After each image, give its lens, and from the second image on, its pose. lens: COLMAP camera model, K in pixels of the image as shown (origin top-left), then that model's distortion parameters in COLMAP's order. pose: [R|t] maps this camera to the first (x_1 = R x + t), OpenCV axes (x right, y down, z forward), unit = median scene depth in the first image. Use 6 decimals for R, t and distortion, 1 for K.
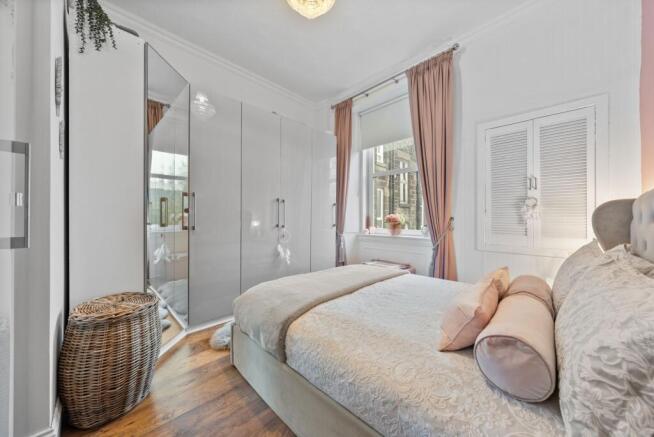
lens RADIAL K [[227.3, 0, 326.3], [0, 227.3, 216.8], [0, 0, 1]] dist [-0.002449, -0.000231]
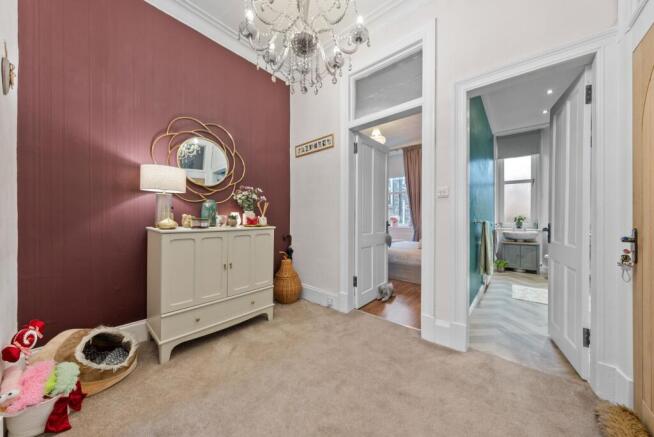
lens RADIAL K [[227.3, 0, 327.2], [0, 227.3, 219.3], [0, 0, 1]] dist [-0.002449, -0.000231]
pose [[0.997474, 0.005232, 0.070834, -0.471854], [-0.005385, 0.999984, 0.001970, 0.030936], [-0.070822, -0.002346, 0.997486, -1.021838]]
